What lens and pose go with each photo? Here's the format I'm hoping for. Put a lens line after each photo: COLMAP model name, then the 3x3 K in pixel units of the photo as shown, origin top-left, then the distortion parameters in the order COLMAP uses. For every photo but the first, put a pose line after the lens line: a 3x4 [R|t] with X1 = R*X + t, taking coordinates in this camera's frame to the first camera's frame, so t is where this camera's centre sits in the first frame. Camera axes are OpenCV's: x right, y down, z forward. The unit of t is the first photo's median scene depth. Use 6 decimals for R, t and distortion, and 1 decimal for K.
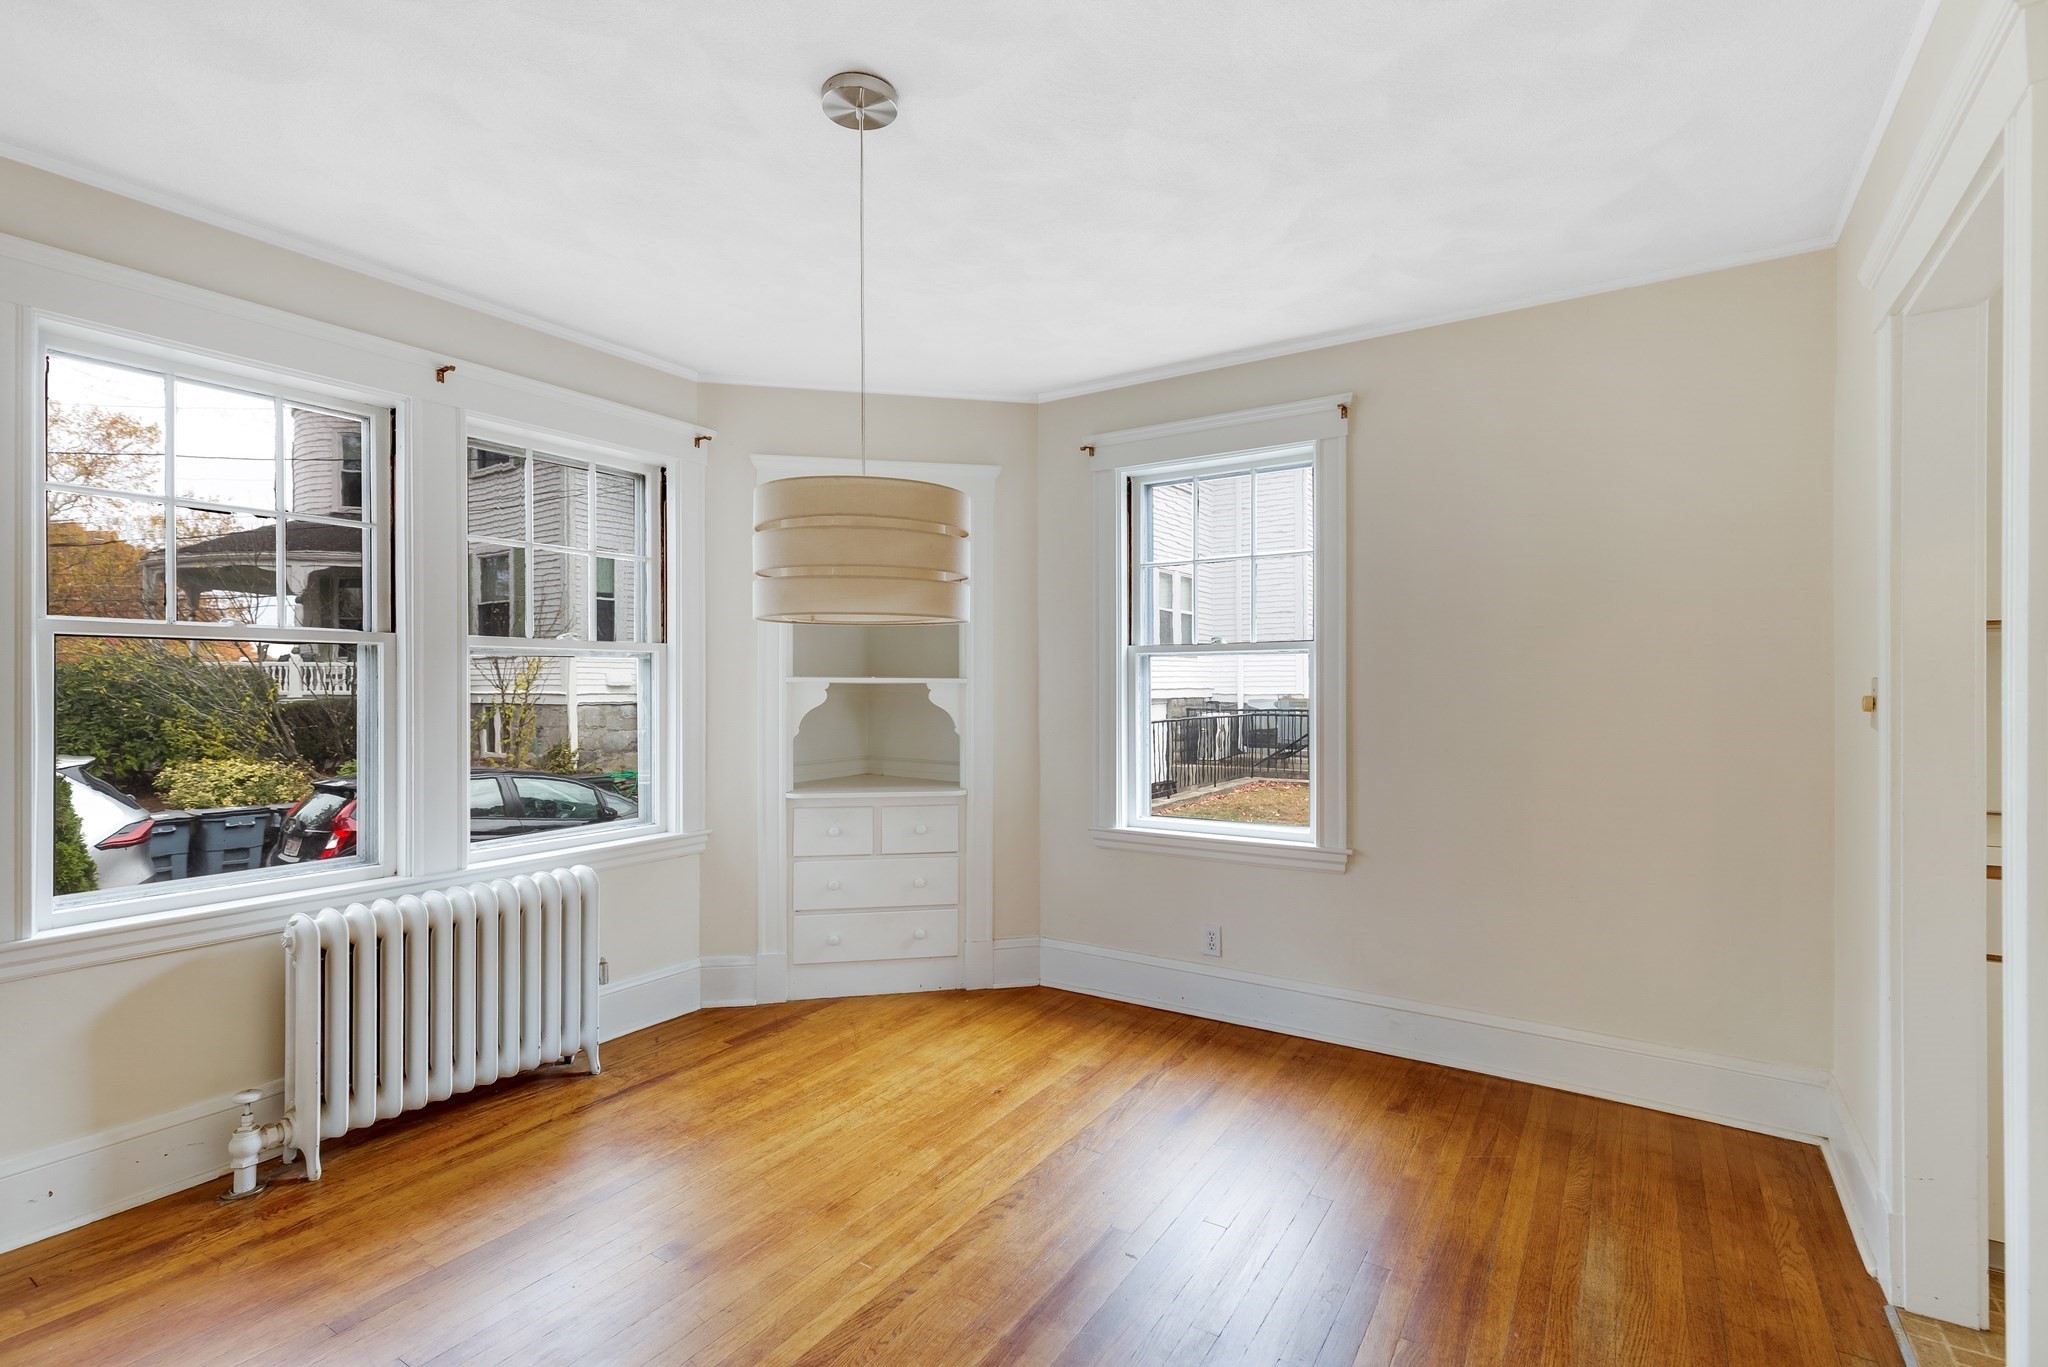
lens RADIAL K [[934.5, 0, 1037.8], [0, 934.5, 687.2], [0, 0, 1]] dist [0.000082, 0.000342]
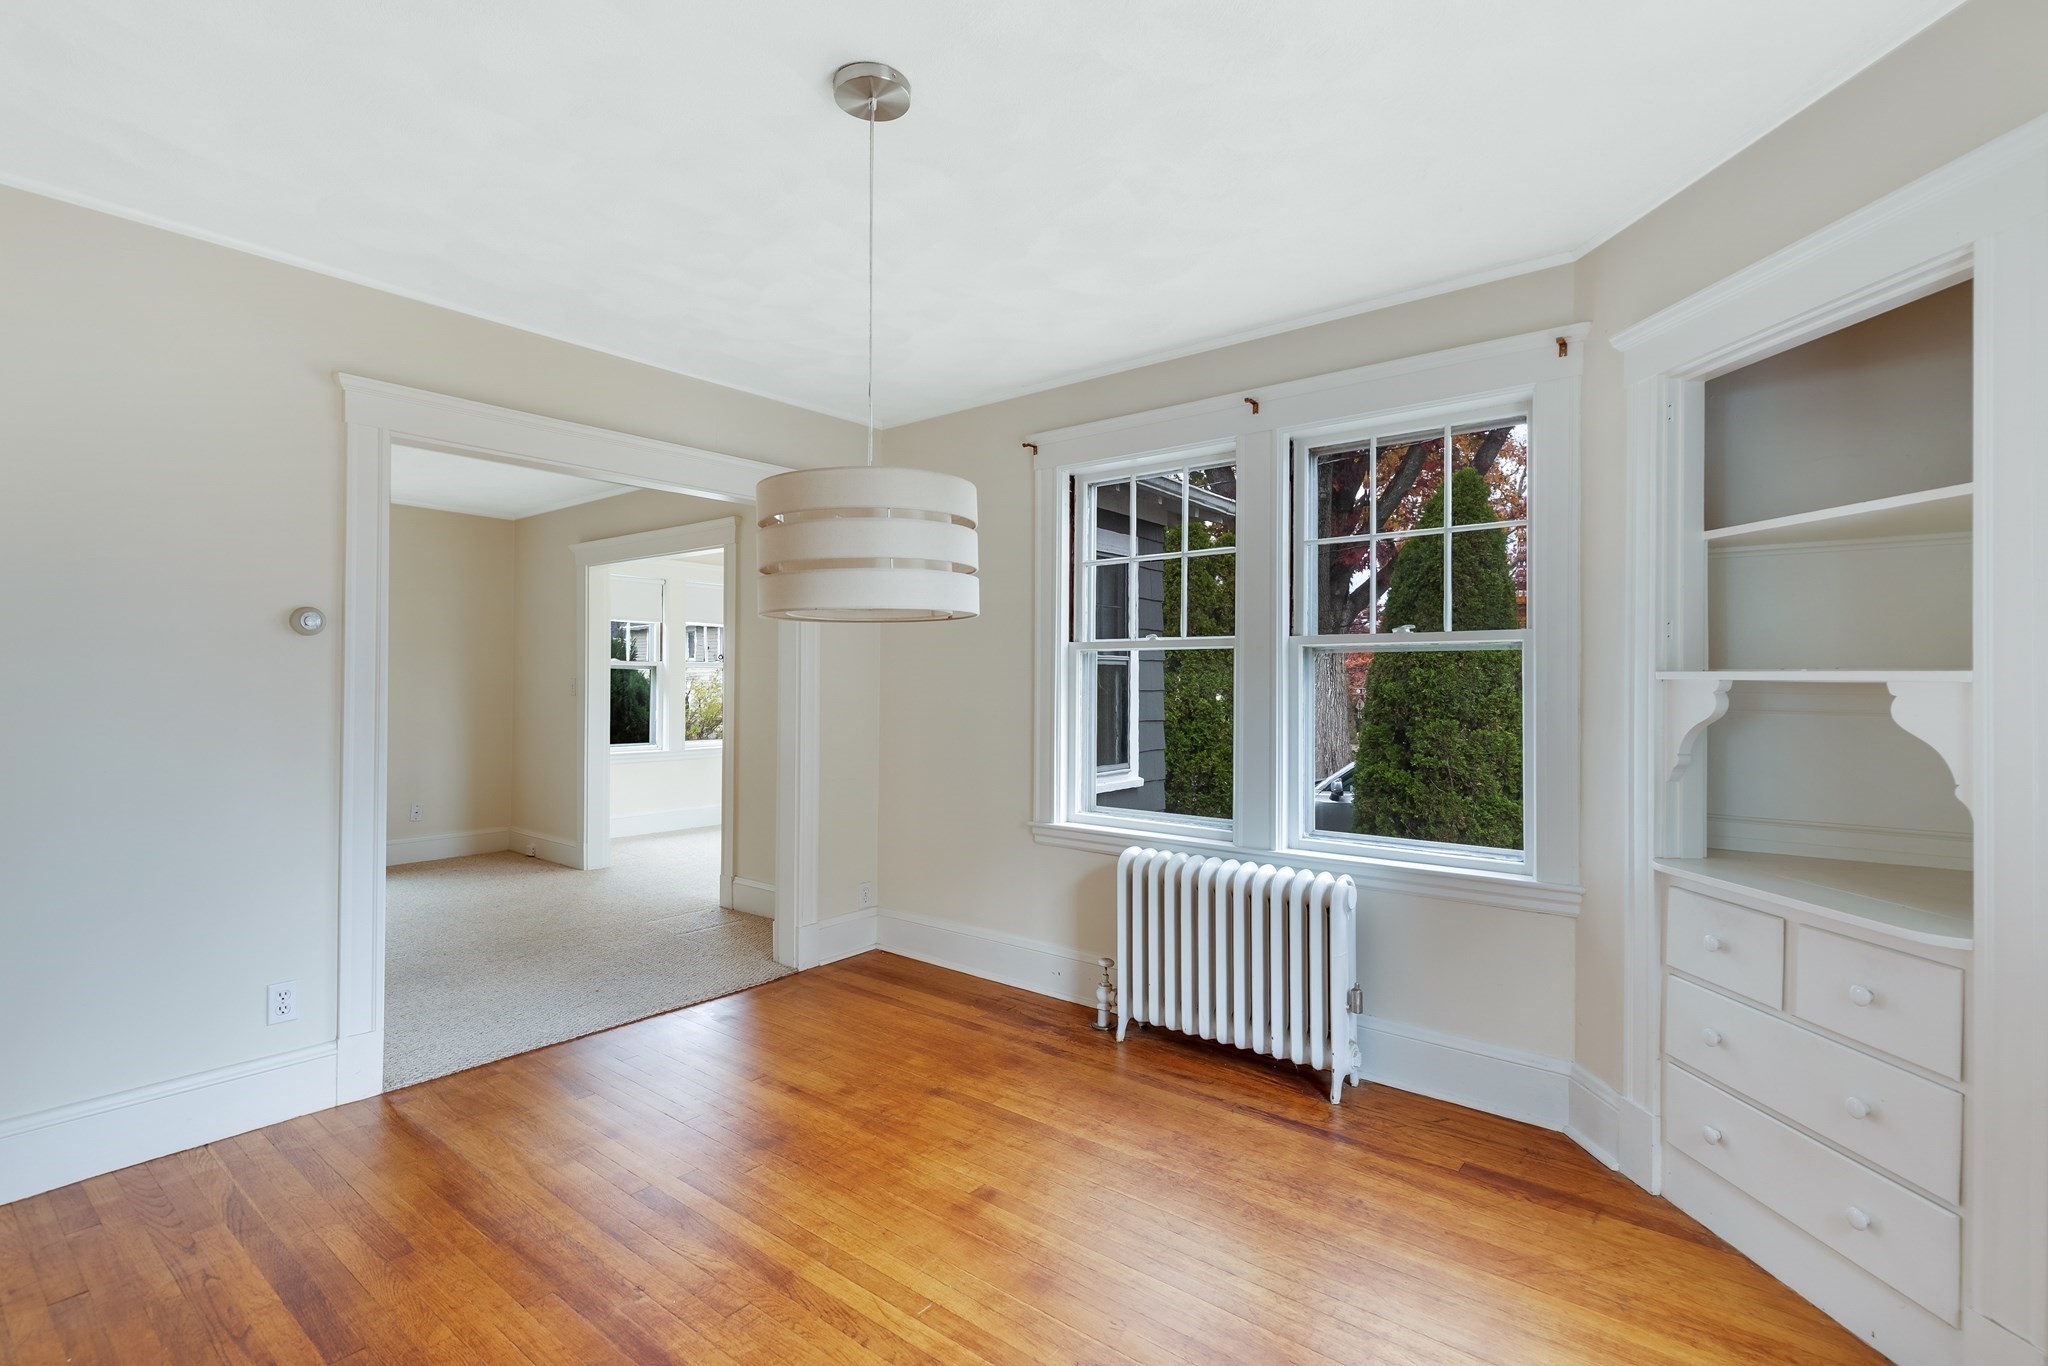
lens RADIAL K [[949.8, 0, 1034.8], [0, 949.8, 678.3], [0, 0, 1]] dist [0.014172, -0.000353]
pose [[-0.106652, -0.000398, -0.994296, 0.456683], [-0.002169, 0.999998, -0.000168, -0.006001], [0.994294, 0.002139, -0.106653, 0.735789]]
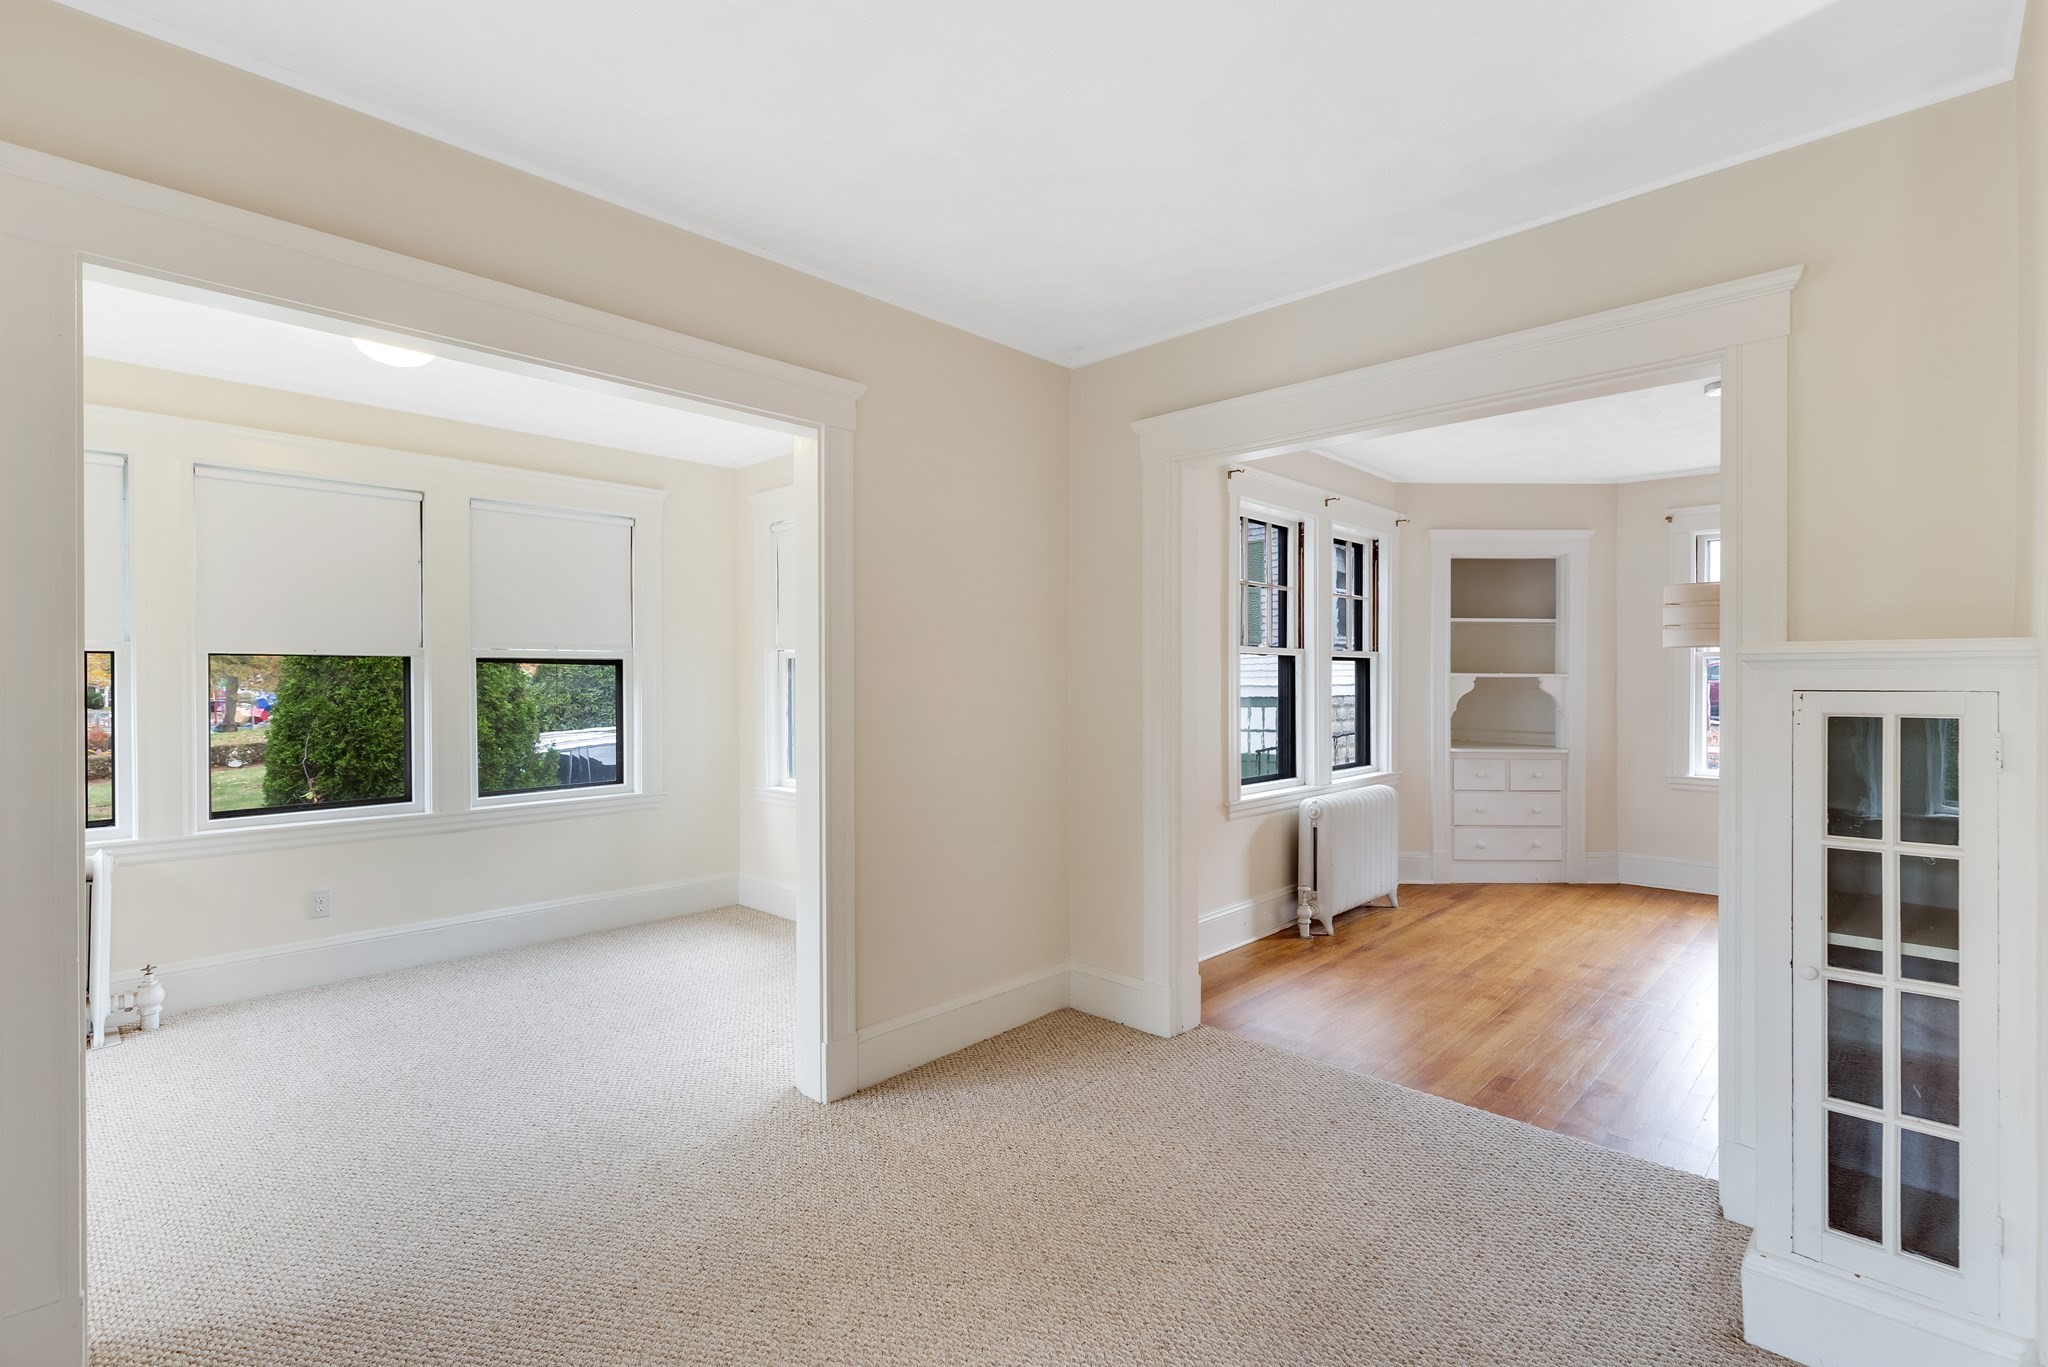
lens RADIAL K [[949.8, 0, 1034.8], [0, 949.8, 678.8], [0, 0, 1]] dist [0.014172, -0.000353]
pose [[0.982653, 0.001364, -0.185451, -0.727291], [-0.001144, 0.999999, 0.001293, -0.002630], [0.185452, -0.001059, 0.982653, -0.747912]]
